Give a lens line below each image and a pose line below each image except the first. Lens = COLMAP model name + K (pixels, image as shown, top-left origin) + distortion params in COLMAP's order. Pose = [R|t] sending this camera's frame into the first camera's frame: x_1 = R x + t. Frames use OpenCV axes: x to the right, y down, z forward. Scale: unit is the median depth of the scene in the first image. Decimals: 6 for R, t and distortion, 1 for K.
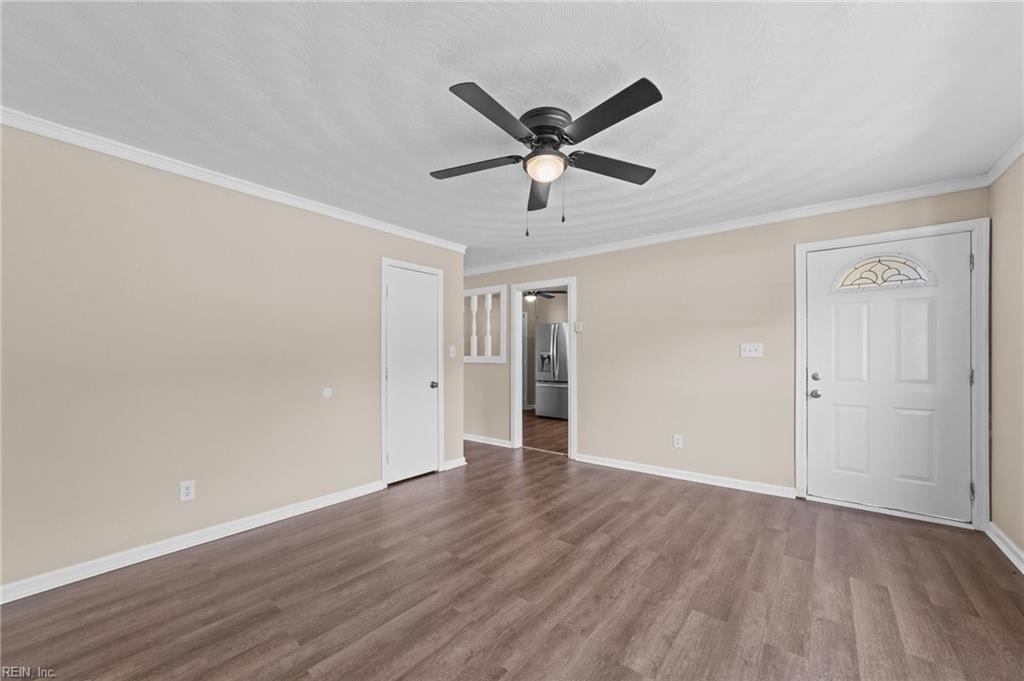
lens RADIAL K [[393.4, 0, 514.3], [0, 393.4, 351.1], [0, 0, 1]] dist [-0.008938, 0.003112]
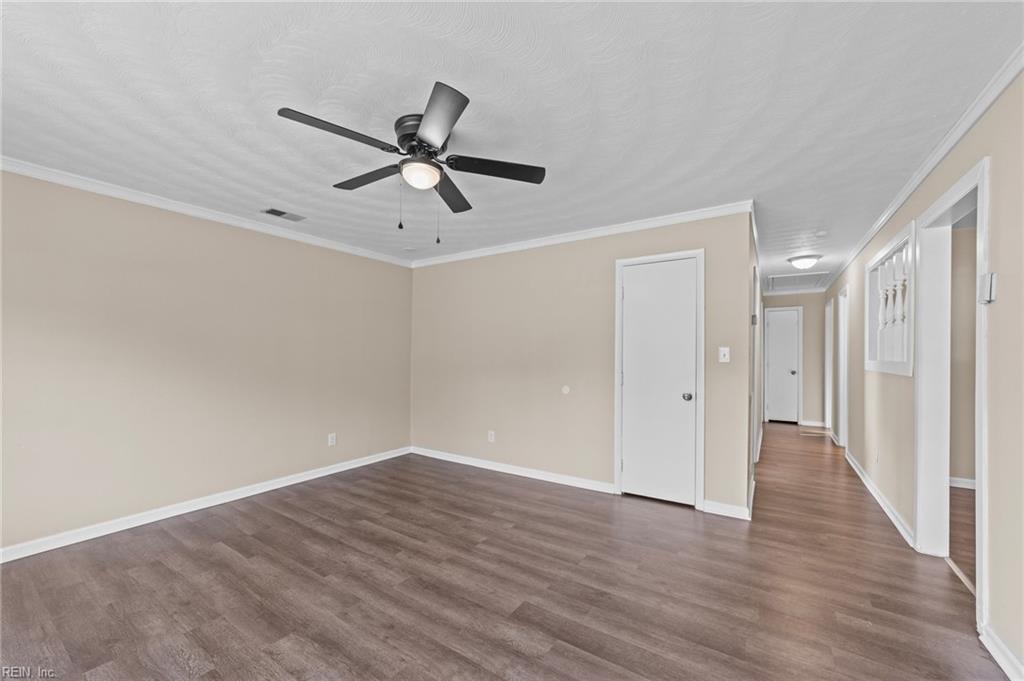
lens RADIAL K [[393.4, 0, 520.3], [0, 393.4, 356.2], [0, 0, 1]] dist [-0.008938, 0.003112]
pose [[0.093615, 0.000757, -0.995608, 1.012656], [0.011501, 0.999932, 0.001842, -0.003028], [0.995542, -0.011623, 0.093600, 1.074968]]
